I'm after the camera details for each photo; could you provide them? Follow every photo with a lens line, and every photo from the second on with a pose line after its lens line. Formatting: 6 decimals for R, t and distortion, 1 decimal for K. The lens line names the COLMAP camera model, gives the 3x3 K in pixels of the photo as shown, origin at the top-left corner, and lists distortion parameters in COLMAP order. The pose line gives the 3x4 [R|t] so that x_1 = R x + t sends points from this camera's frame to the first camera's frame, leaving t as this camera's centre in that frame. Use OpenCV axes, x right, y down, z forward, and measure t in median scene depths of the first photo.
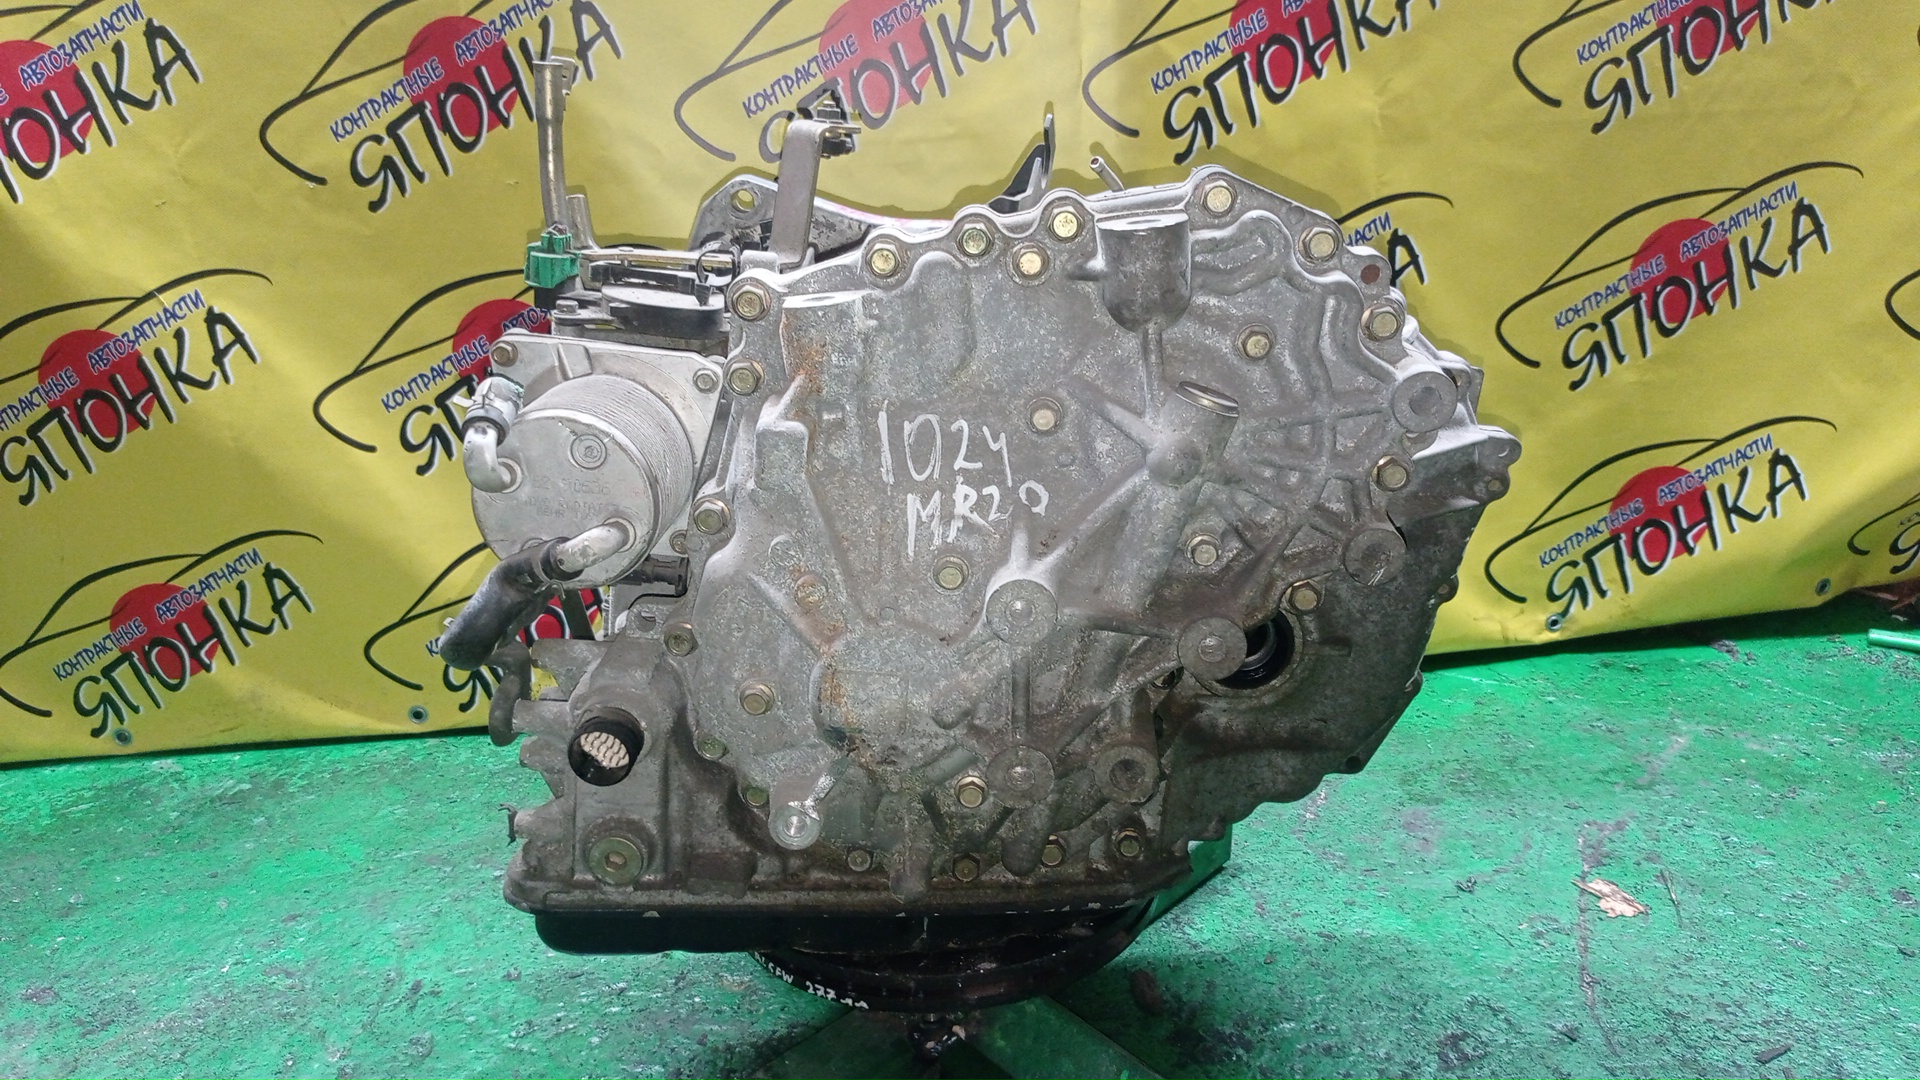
lens RADIAL K [[1489.4, 0, 956.1], [0, 1489.4, 559.7], [0, 0, 1]] dist [0.005779, 0.007412]
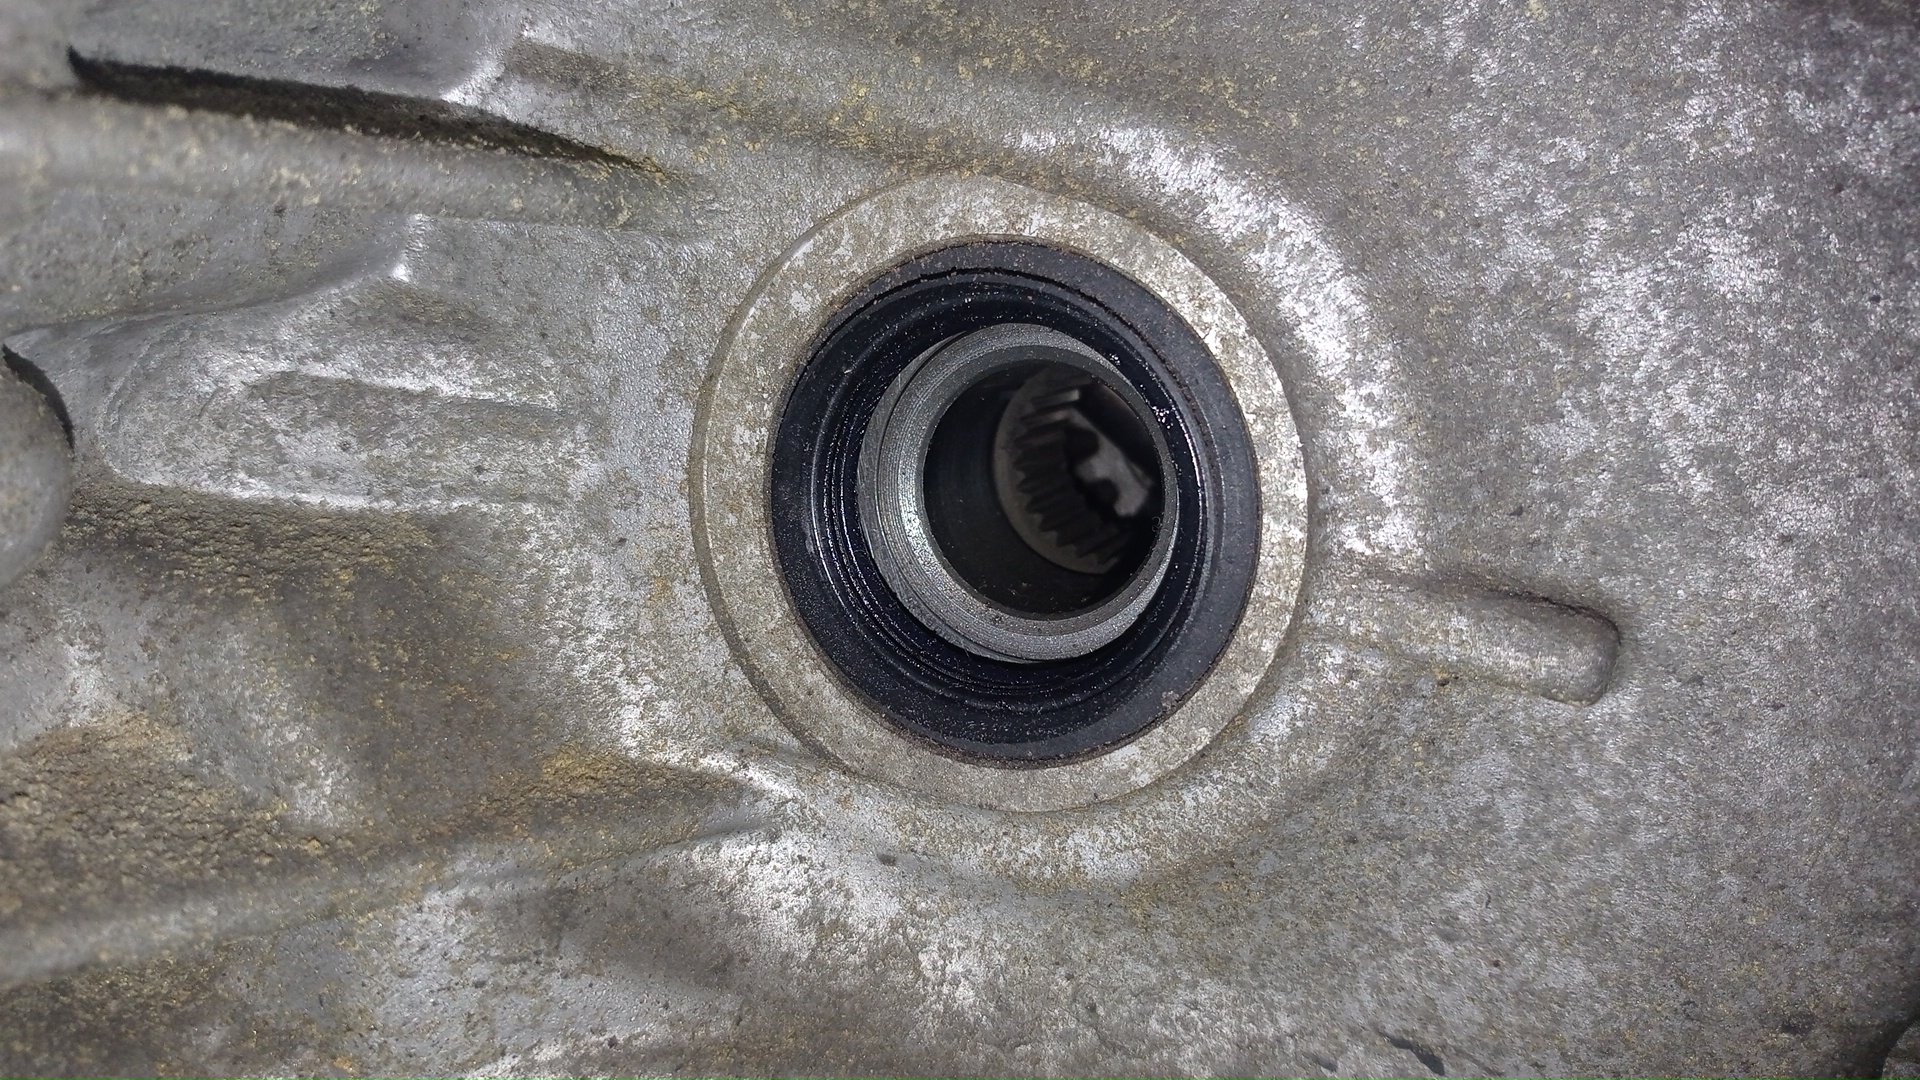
lens RADIAL K [[1489.4, 0, 966.7], [0, 1489.4, 530.9], [0, 0, 1]] dist [0.005779, 0.007412]
pose [[0.937414, 0.179445, -0.298420, 0.186387], [-0.221534, 0.968524, -0.113507, 0.061581], [0.268658, 0.172513, 0.947661, 0.625797]]
